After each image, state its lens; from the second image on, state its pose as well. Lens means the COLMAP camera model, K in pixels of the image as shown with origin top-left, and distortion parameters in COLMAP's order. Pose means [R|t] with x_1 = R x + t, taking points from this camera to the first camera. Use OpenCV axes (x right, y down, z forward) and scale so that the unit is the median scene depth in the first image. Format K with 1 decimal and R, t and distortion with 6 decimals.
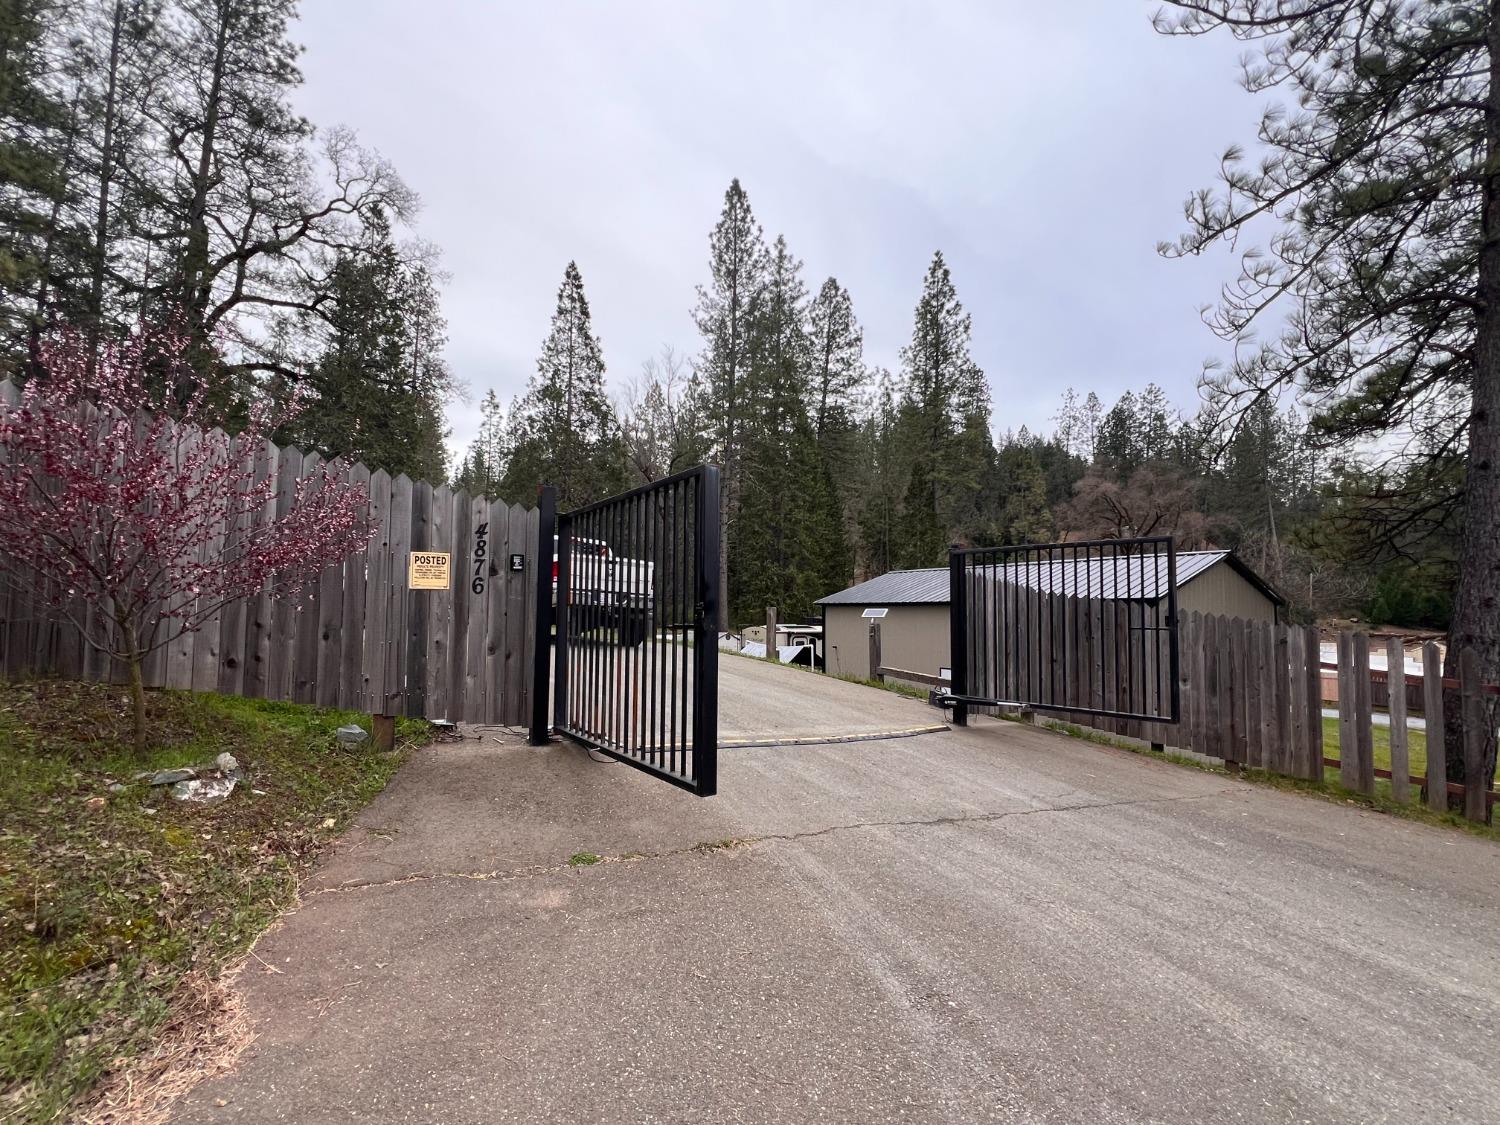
lens RADIAL K [[640.9, 0, 758.3], [0, 640.9, 577.5], [0, 0, 1]] dist [-0.001761, 0.000787]
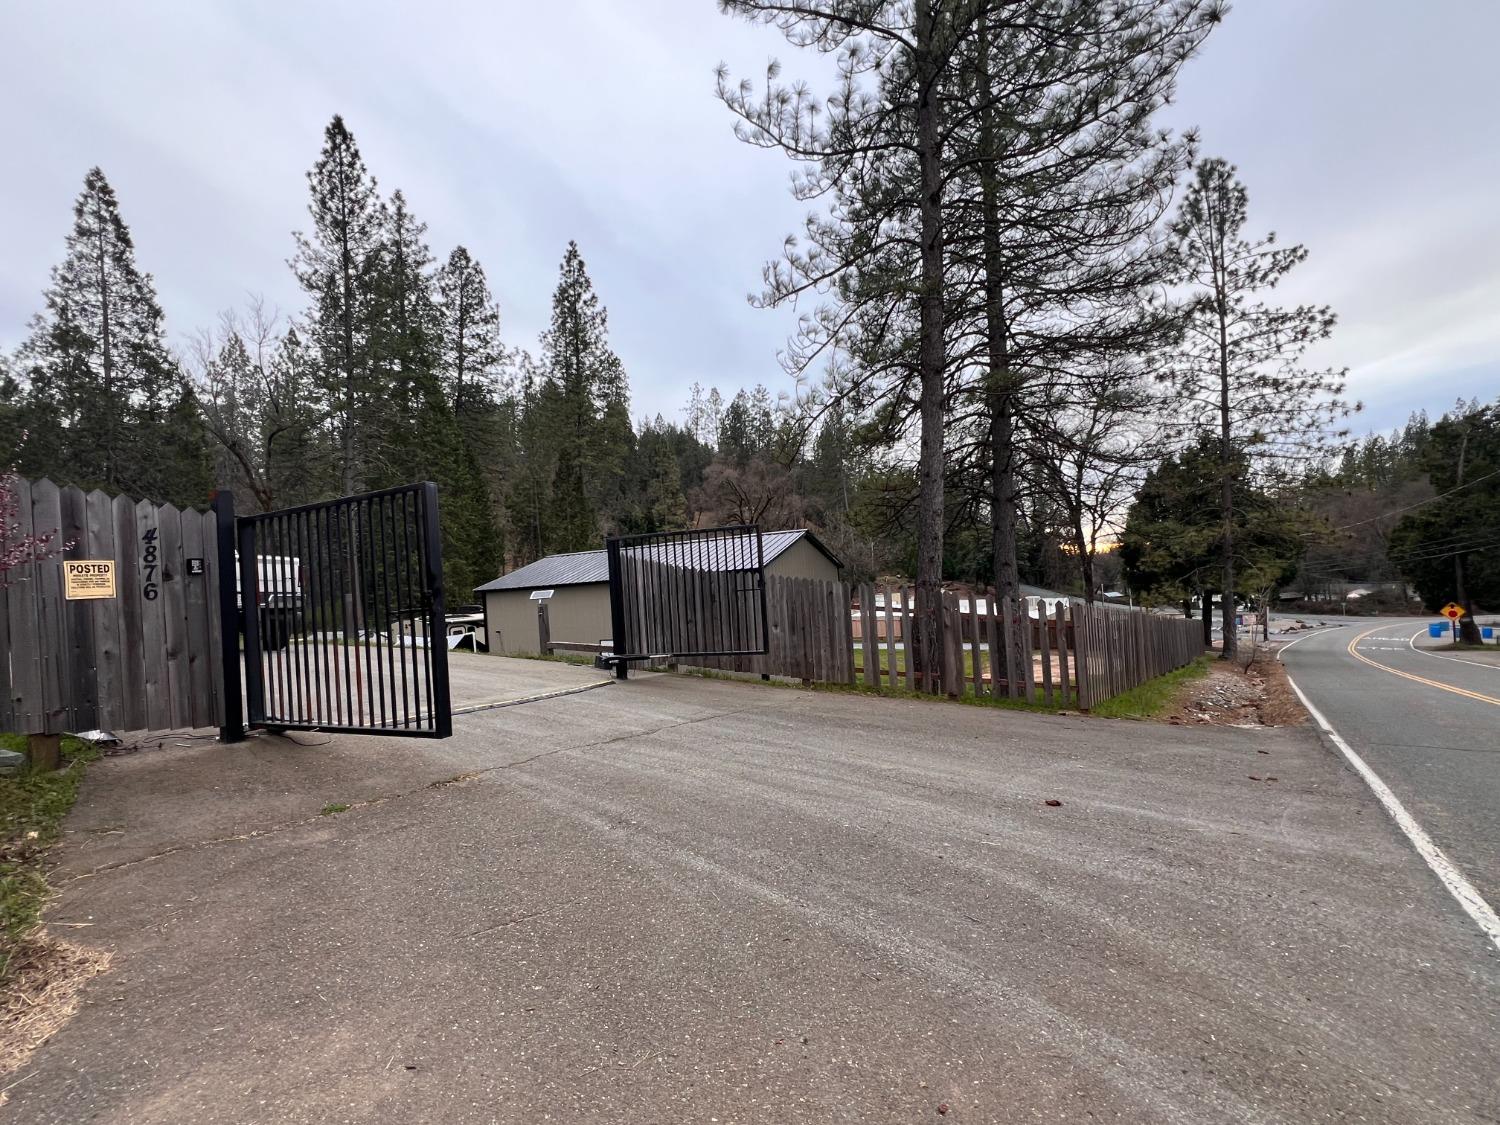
lens RADIAL K [[640.9, 0, 734.8], [0, 640.9, 576.6], [0, 0, 1]] dist [-0.001761, 0.000787]
pose [[0.876921, -0.059328, 0.476958, -0.054620], [0.046569, 0.998171, 0.038541, -0.003255], [-0.478373, -0.011586, 0.878080, -0.140850]]
